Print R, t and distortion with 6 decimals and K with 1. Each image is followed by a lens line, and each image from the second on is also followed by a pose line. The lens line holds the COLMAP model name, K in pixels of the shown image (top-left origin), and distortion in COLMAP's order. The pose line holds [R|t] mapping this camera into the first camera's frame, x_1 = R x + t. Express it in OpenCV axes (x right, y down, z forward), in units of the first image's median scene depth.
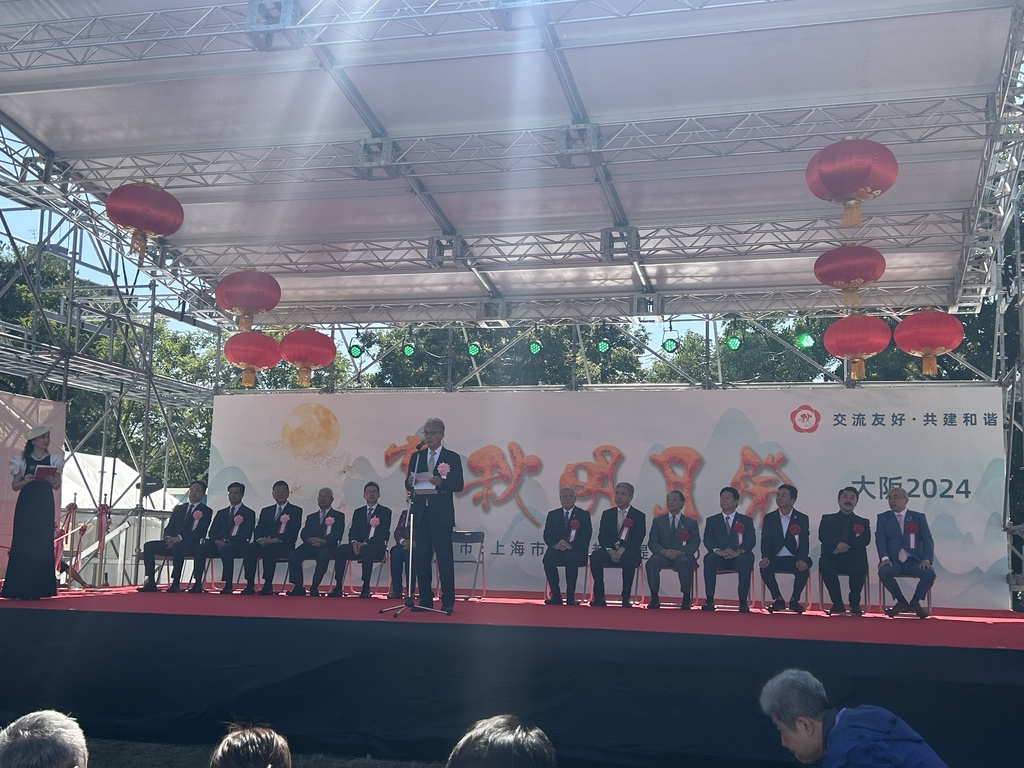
lens RADIAL K [[1220.7, 0, 512.0], [0, 1220.7, 384.0], [0, 0, 1]] dist [0.146881, -0.362171]
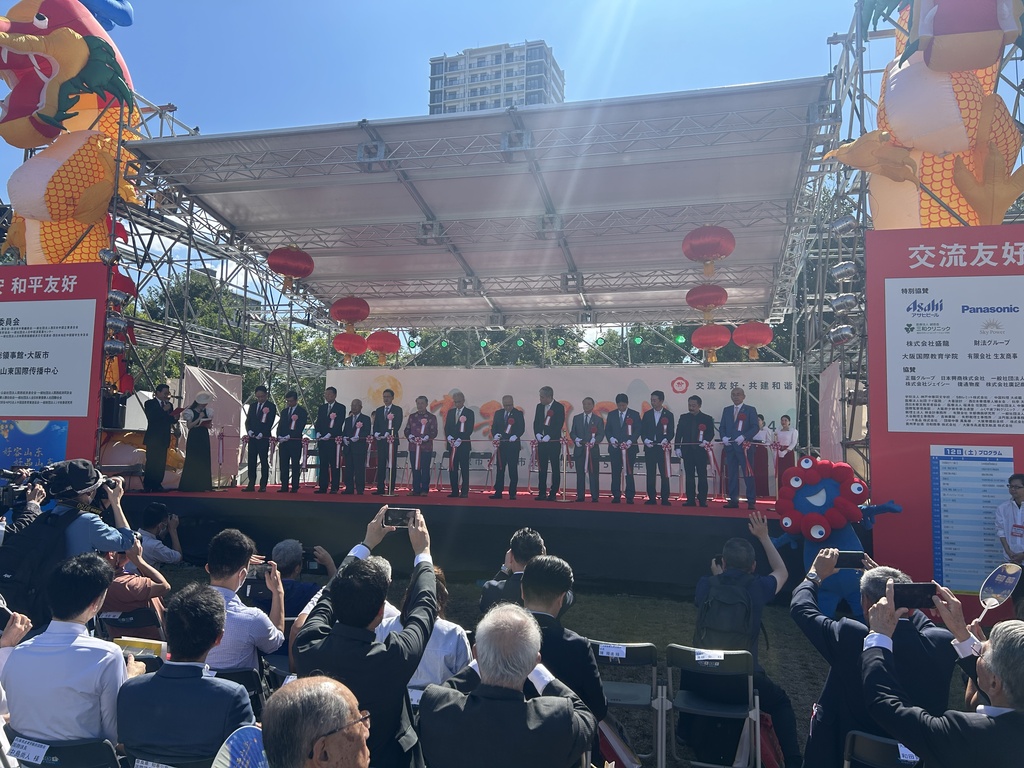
lens RADIAL K [[756.7, 0, 512.0], [0, 756.7, 384.0], [0, 0, 1]] dist [0.104690, -0.179342]
pose [[0.999823, 0.000776, 0.018805, -0.012568], [-0.001420, 0.999413, 0.034230, -0.009059], [-0.018768, -0.034251, 0.999237, -0.043265]]
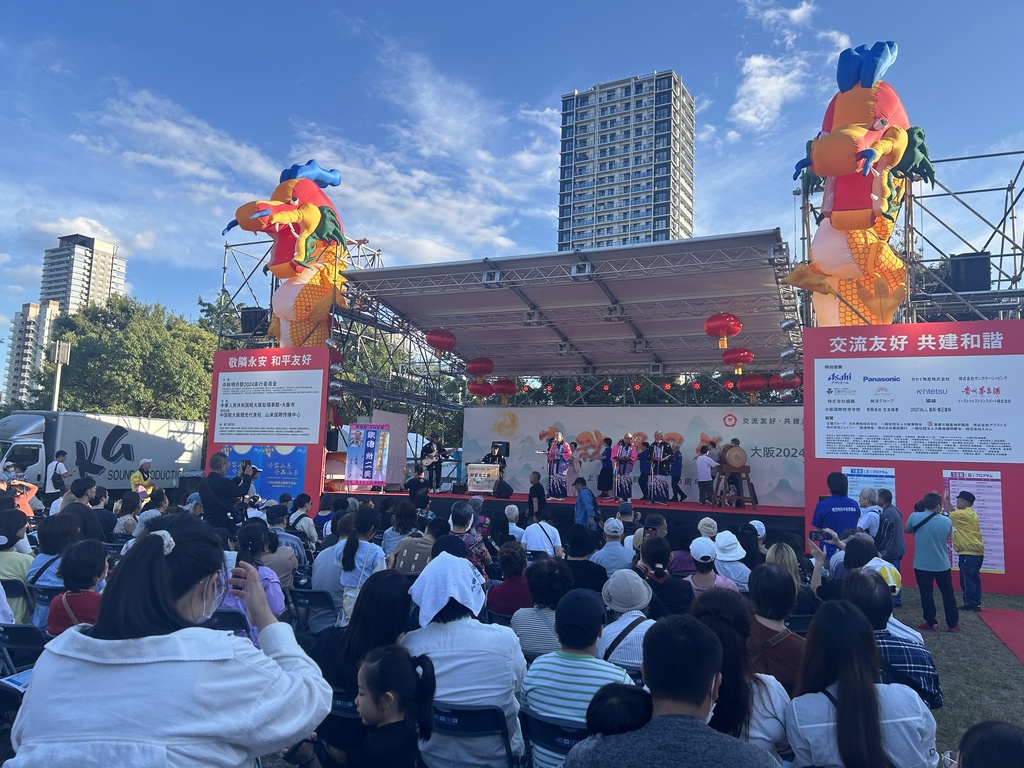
lens RADIAL K [[756.7, 0, 512.0], [0, 756.7, 384.0], [0, 0, 1]] dist [0.104690, -0.179342]
pose [[0.987510, -0.006729, -0.157413, 0.070047], [0.007620, 0.999958, 0.005059, -0.046199], [0.157372, -0.006196, 0.987520, -0.400210]]
